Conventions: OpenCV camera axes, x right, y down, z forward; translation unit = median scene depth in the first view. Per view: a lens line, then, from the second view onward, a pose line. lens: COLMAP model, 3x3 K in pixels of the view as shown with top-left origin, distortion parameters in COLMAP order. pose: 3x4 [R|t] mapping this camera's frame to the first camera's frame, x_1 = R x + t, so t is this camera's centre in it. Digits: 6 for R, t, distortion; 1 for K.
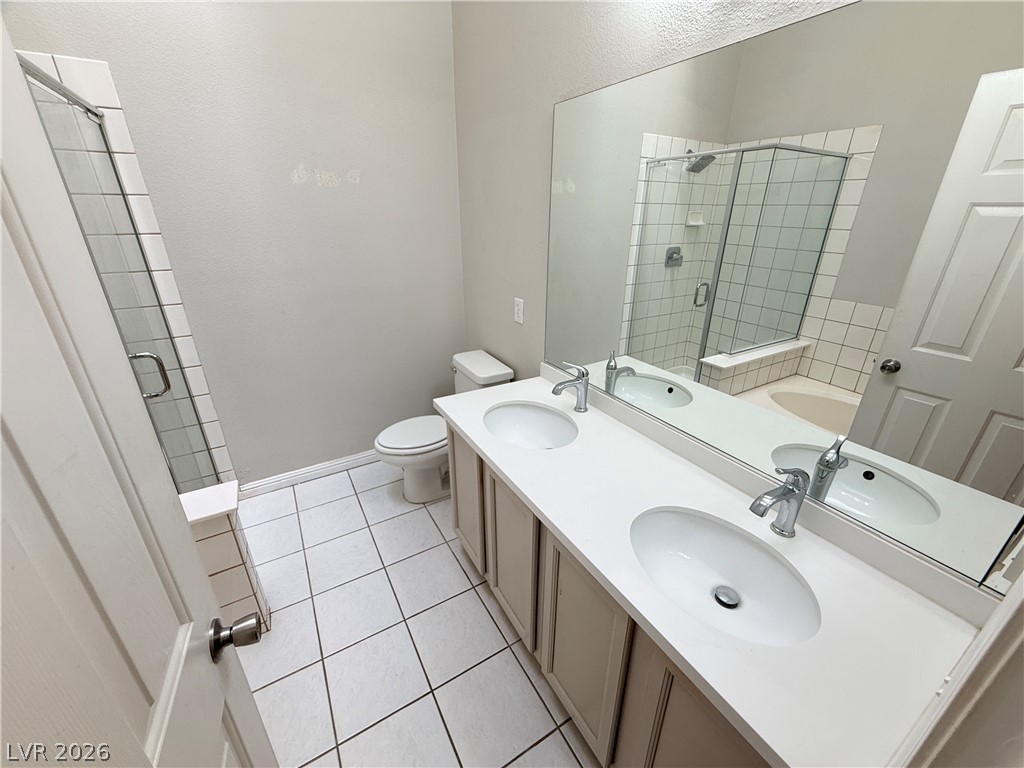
lens RADIAL K [[409.3, 0, 512.6], [0, 409.3, 381.4], [0, 0, 1]] dist [-0.001888, 0.000184]
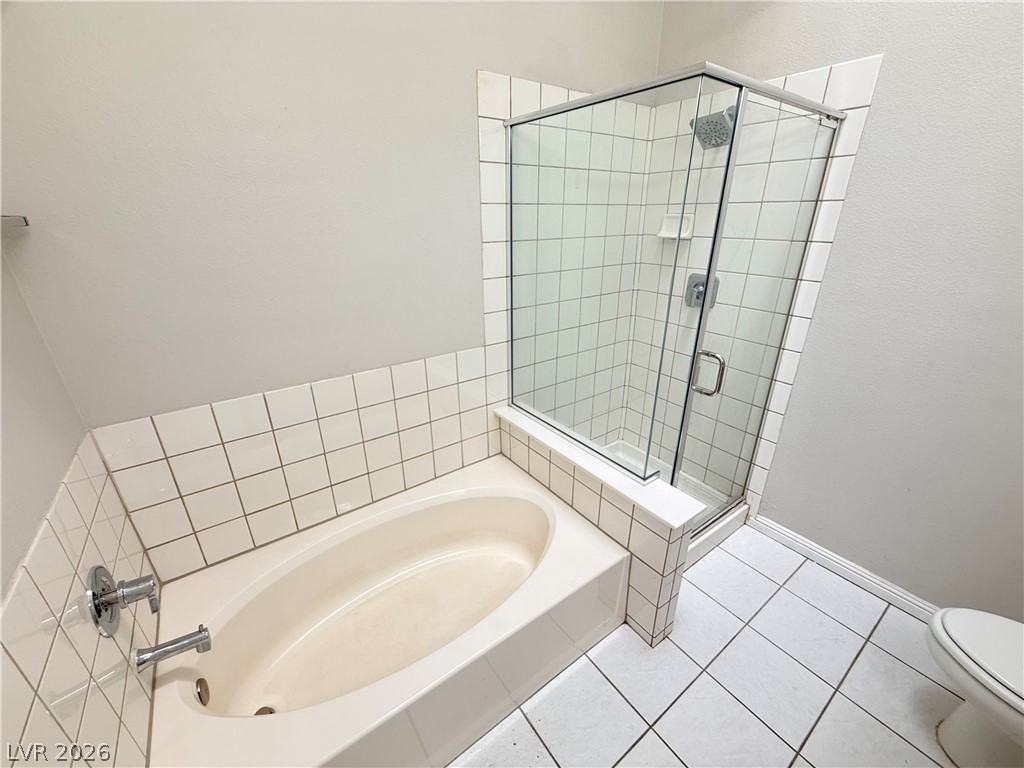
lens RADIAL K [[409.3, 0, 513.2], [0, 409.3, 382.3], [0, 0, 1]] dist [-0.001888, 0.000184]
pose [[0.088589, 0.372051, -0.923975, 0.034385], [-0.386630, 0.867735, 0.312335, -0.099510], [0.917970, 0.329567, 0.220718, 0.244119]]
